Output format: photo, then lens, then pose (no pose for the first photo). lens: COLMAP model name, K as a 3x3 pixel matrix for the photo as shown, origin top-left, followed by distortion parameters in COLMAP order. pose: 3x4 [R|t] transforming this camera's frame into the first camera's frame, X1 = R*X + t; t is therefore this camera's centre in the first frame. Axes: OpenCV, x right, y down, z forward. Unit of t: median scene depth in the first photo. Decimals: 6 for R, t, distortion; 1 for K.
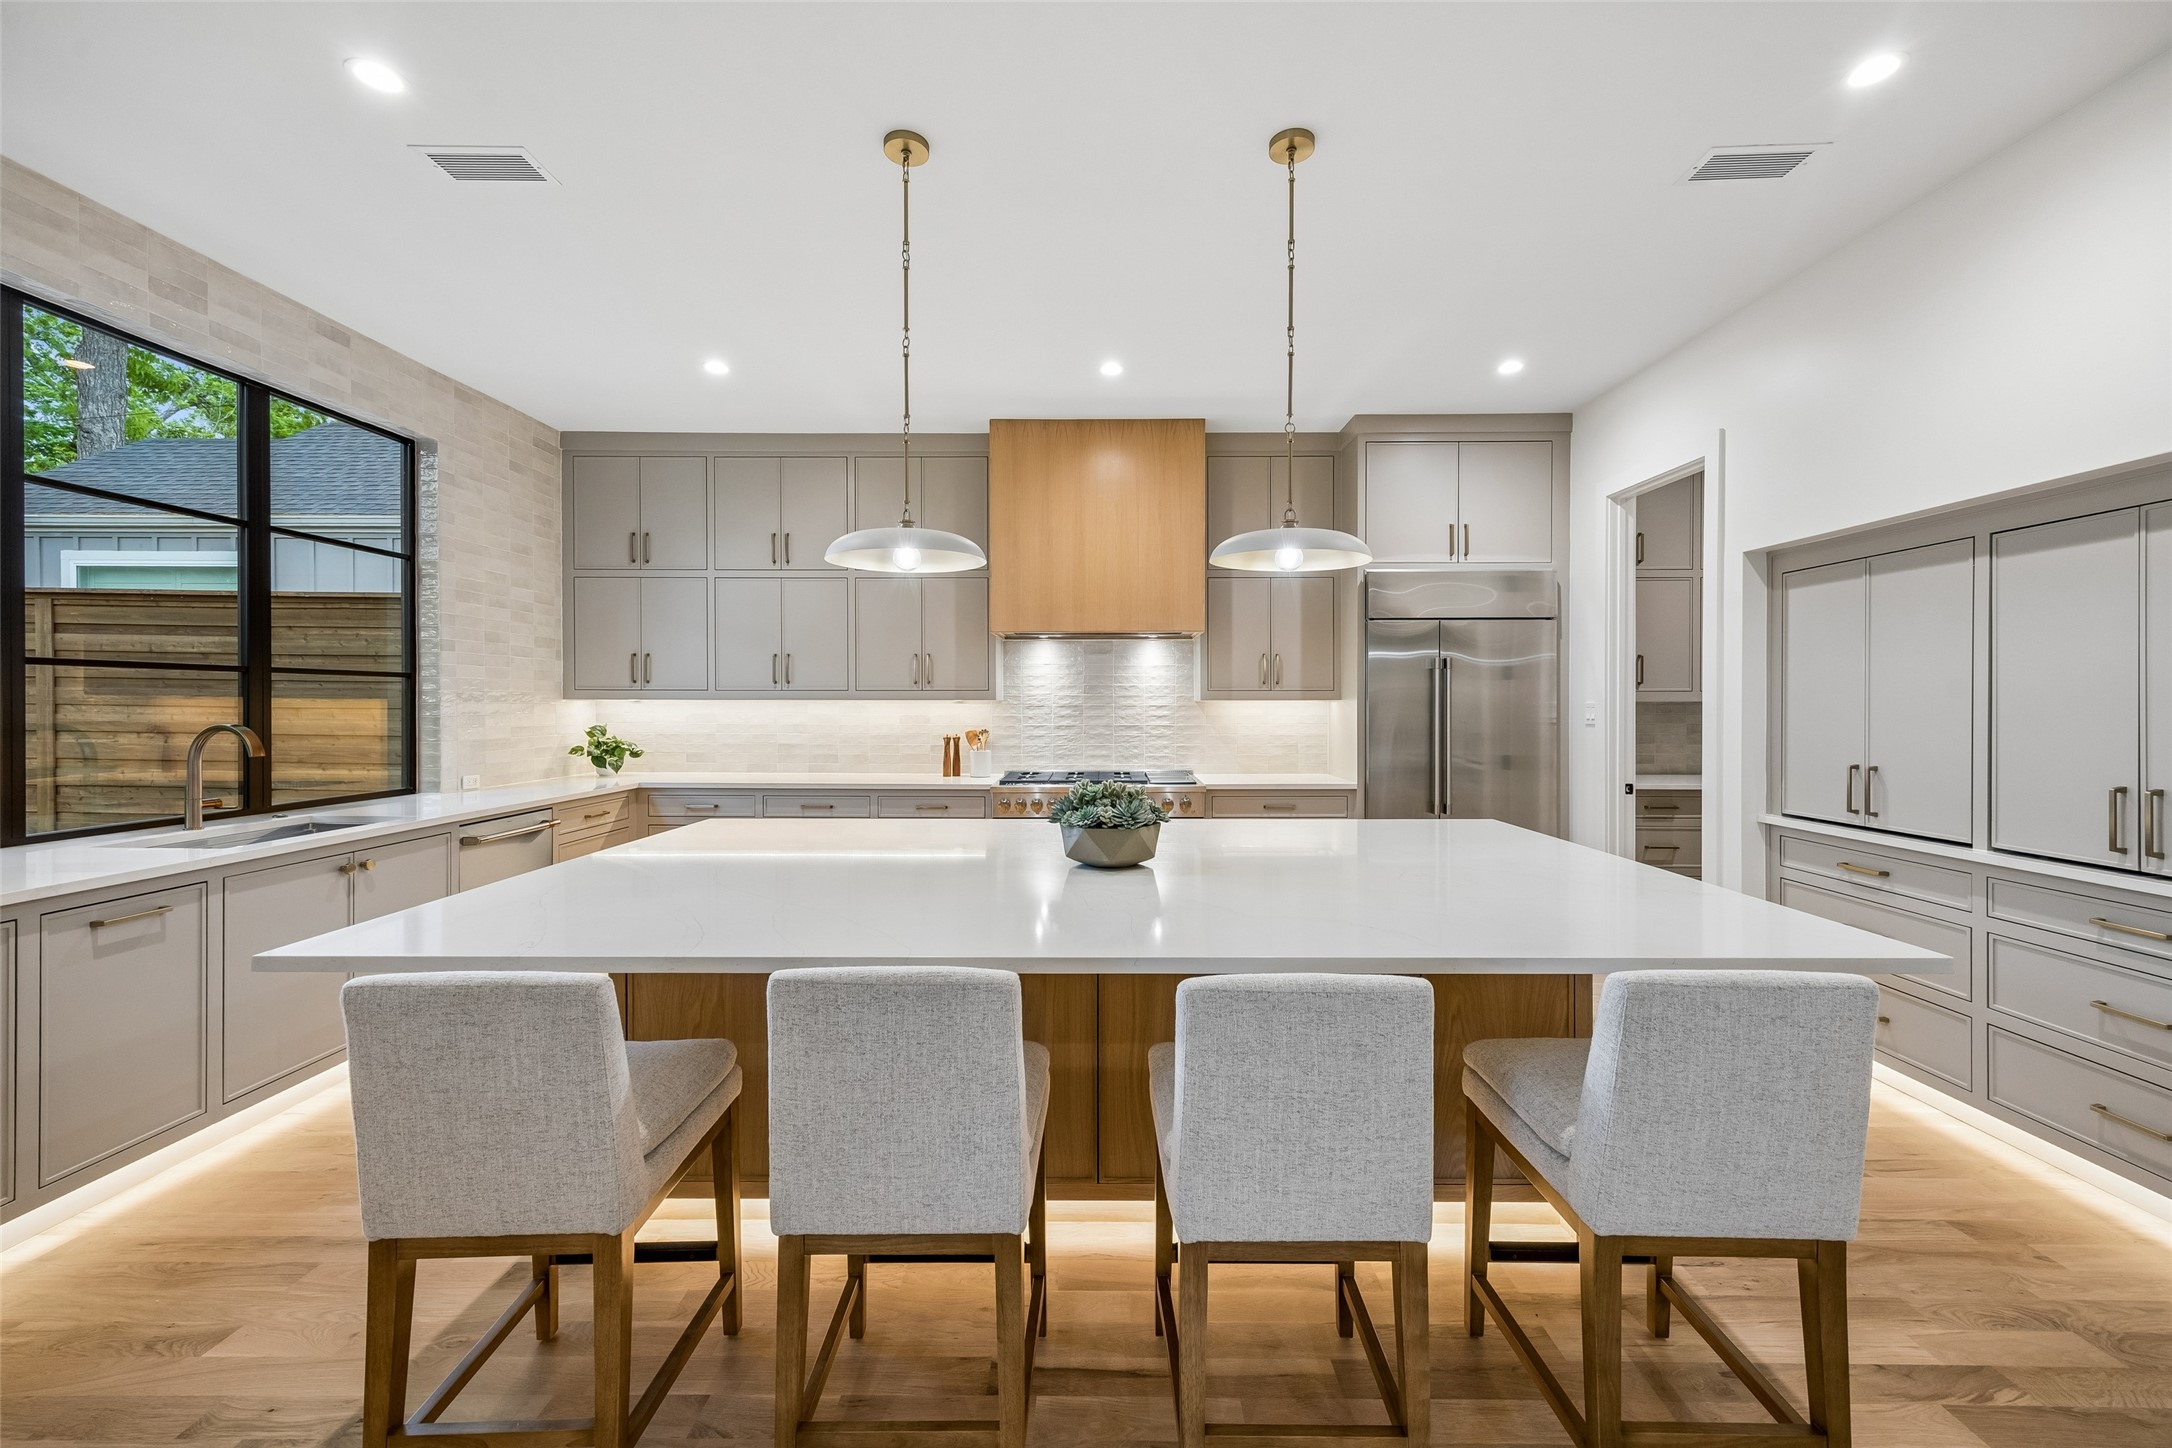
lens RADIAL K [[848.4, 0, 1092.0], [0, 848.4, 708.5], [0, 0, 1]] dist [0.001773, 0.000183]
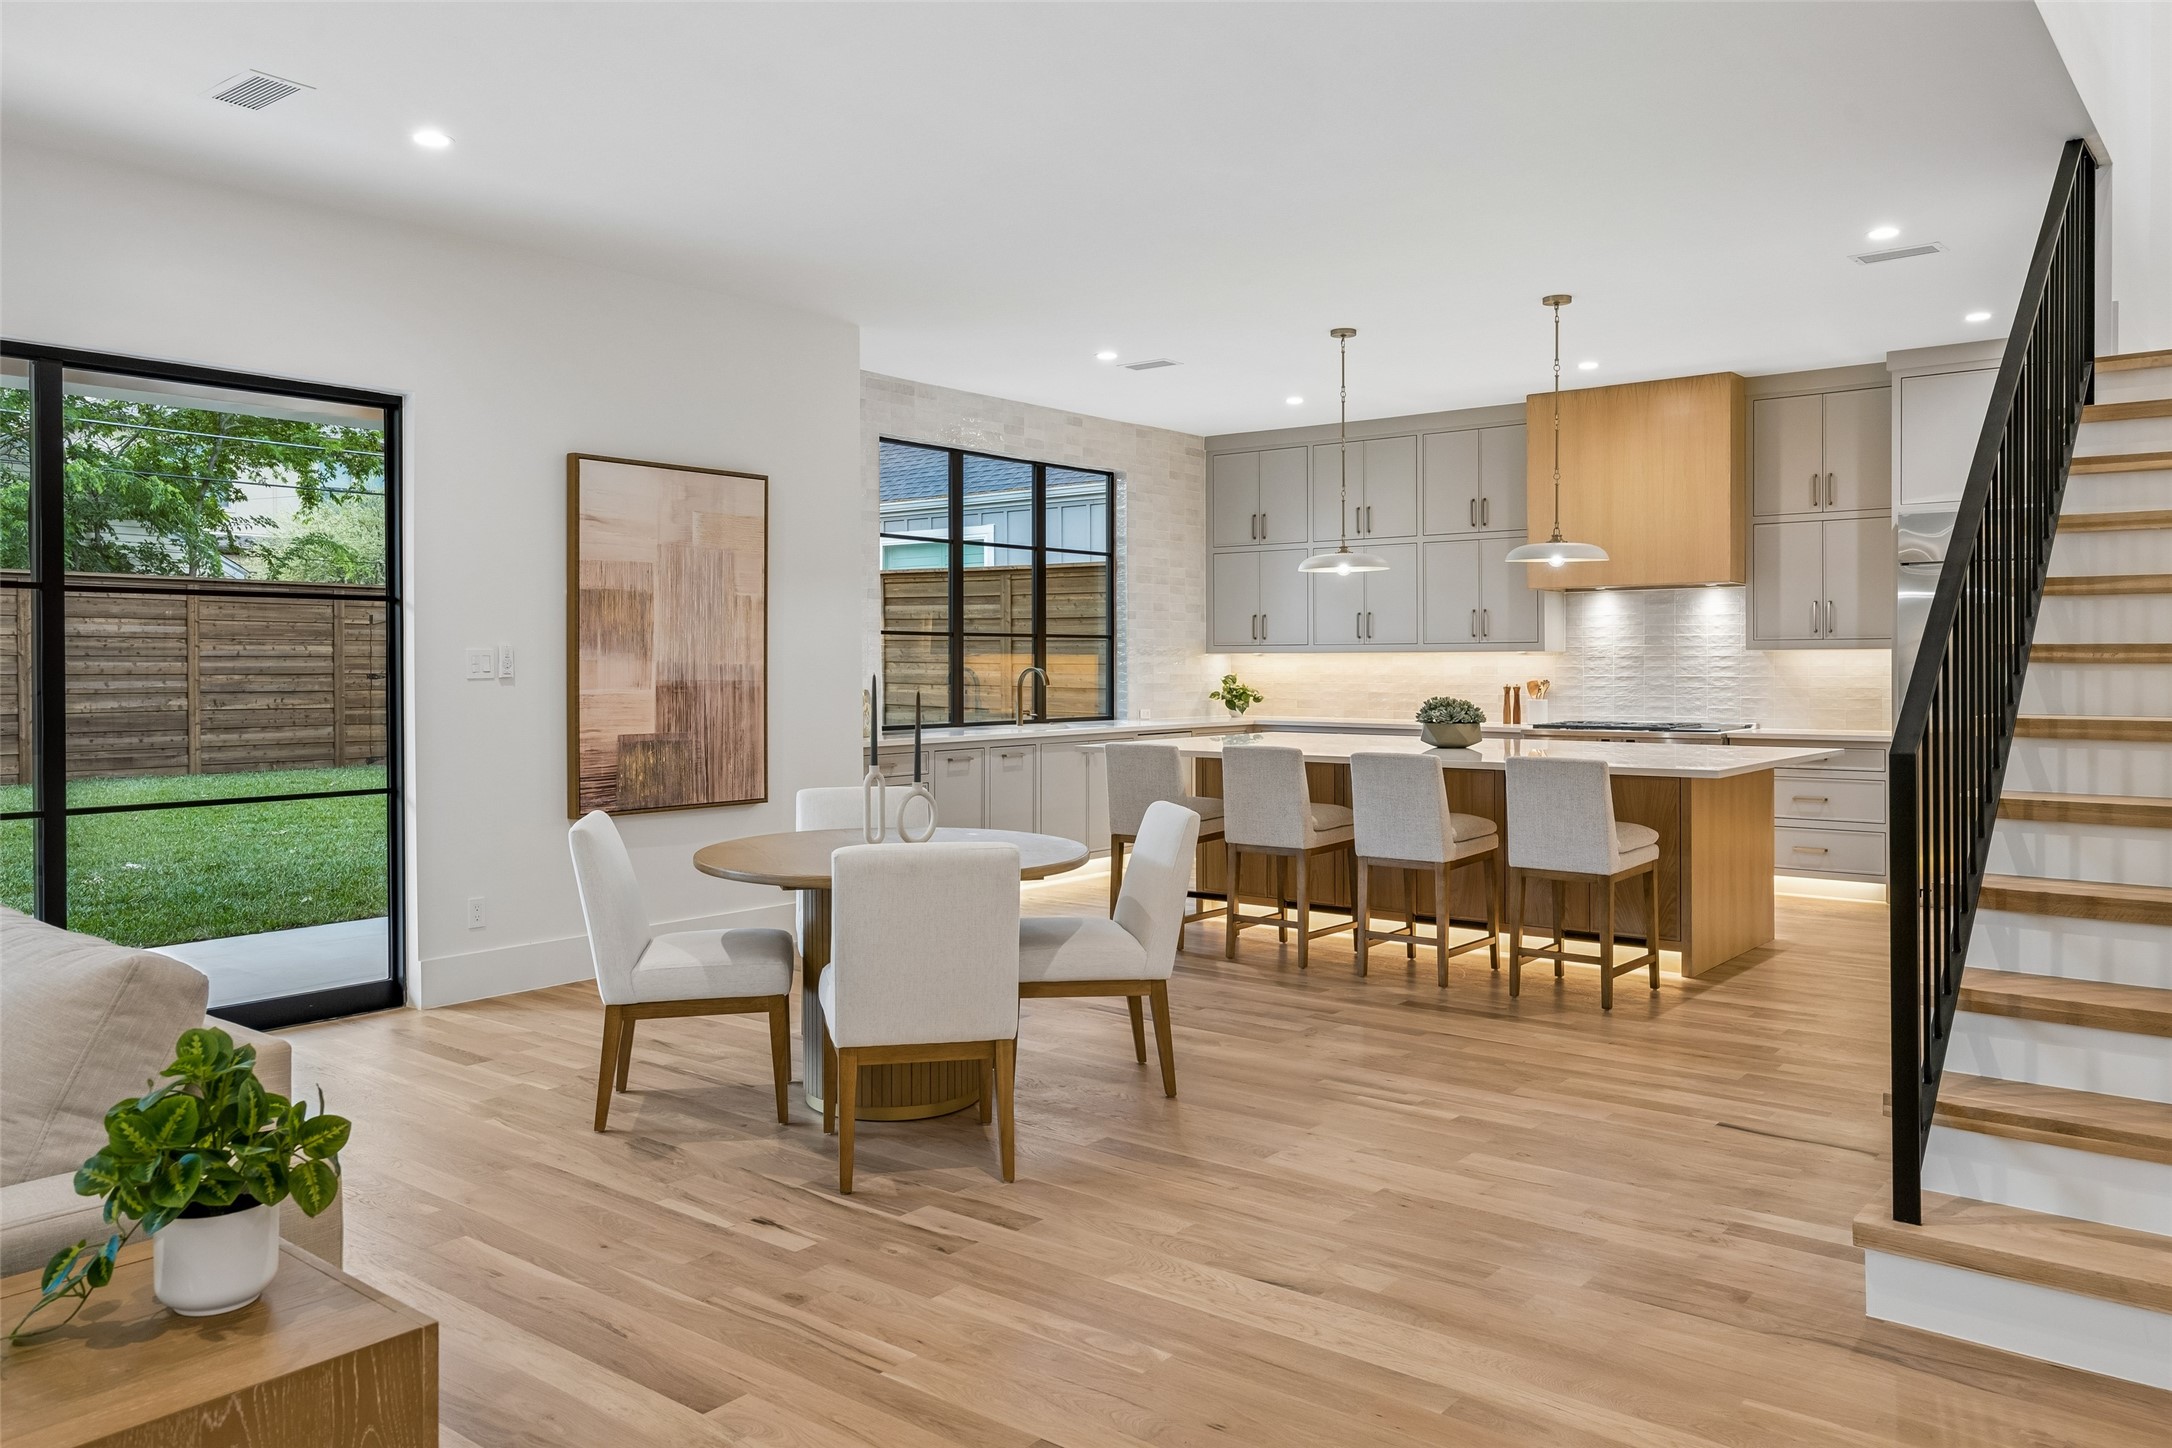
lens RADIAL K [[1548.9, 0, 1117.7], [0, 1548.9, 678.1], [0, 0, 1]] dist [0.003597, 0.001238]
pose [[0.792450, 0.003099, -0.609928, 0.670916], [-0.001096, 0.999993, 0.003657, 0.017479], [0.609935, -0.002229, 0.792448, -0.892009]]
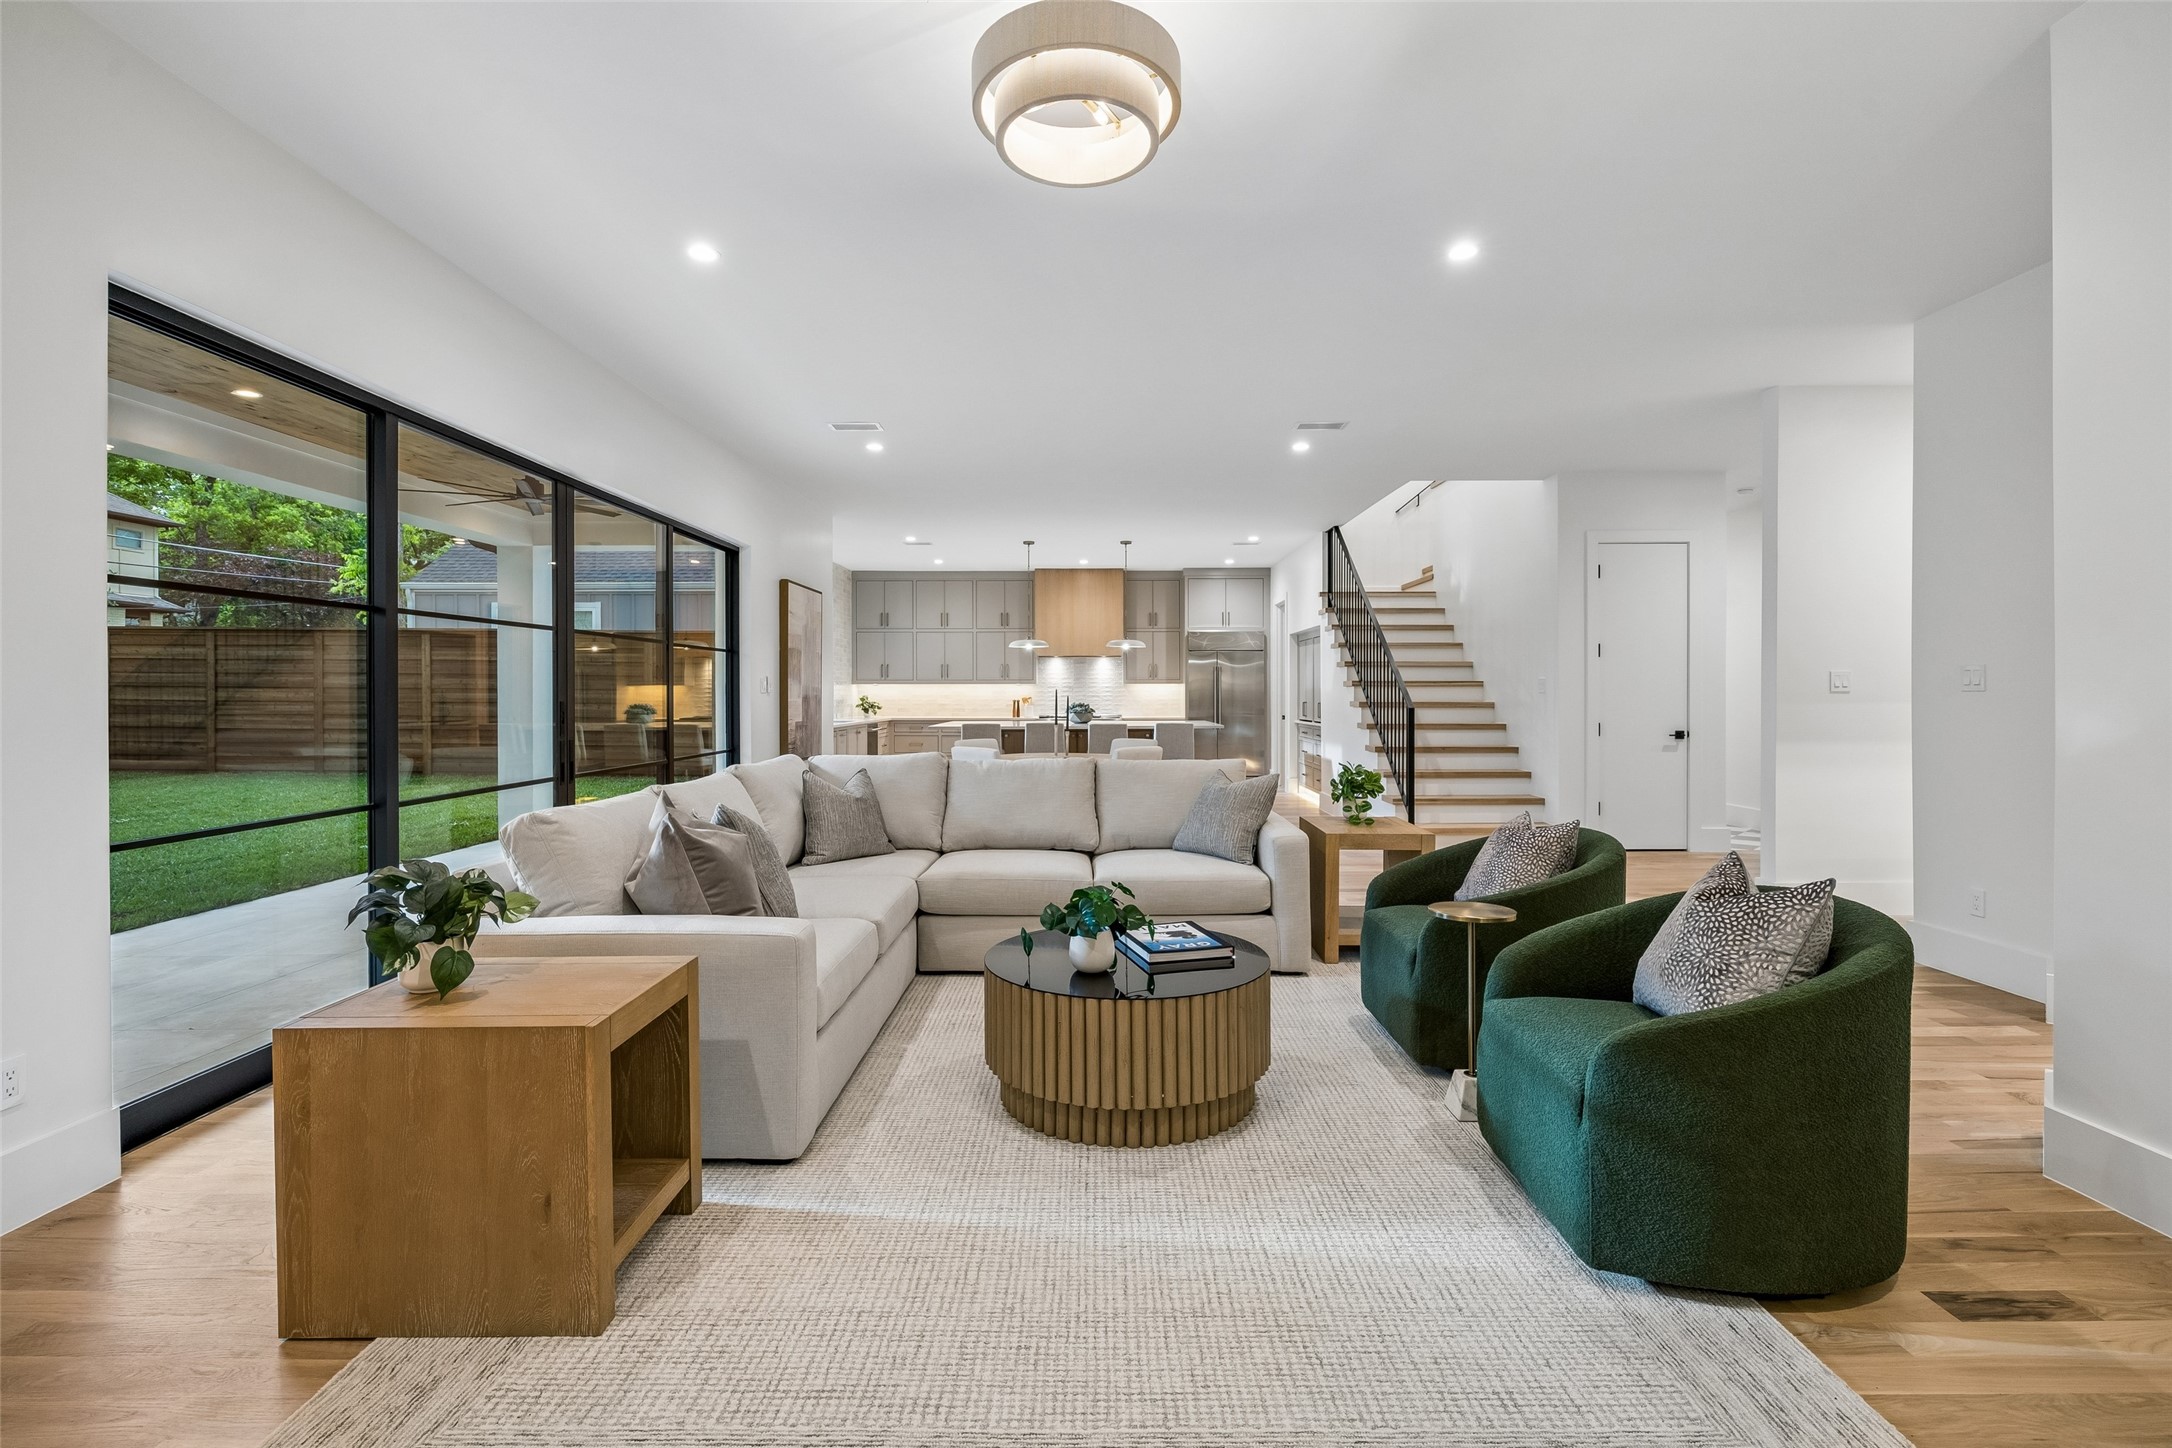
lens RADIAL K [[957.2, 0, 1088.8], [0, 957.2, 701.5], [0, 0, 1]] dist [-0.017385, 0.001027]
pose [[0.999968, -0.001271, 0.007880, 0.012072], [0.001258, 0.999998, 0.001610, 0.035919], [-0.007882, -0.001600, 0.999968, -1.717102]]
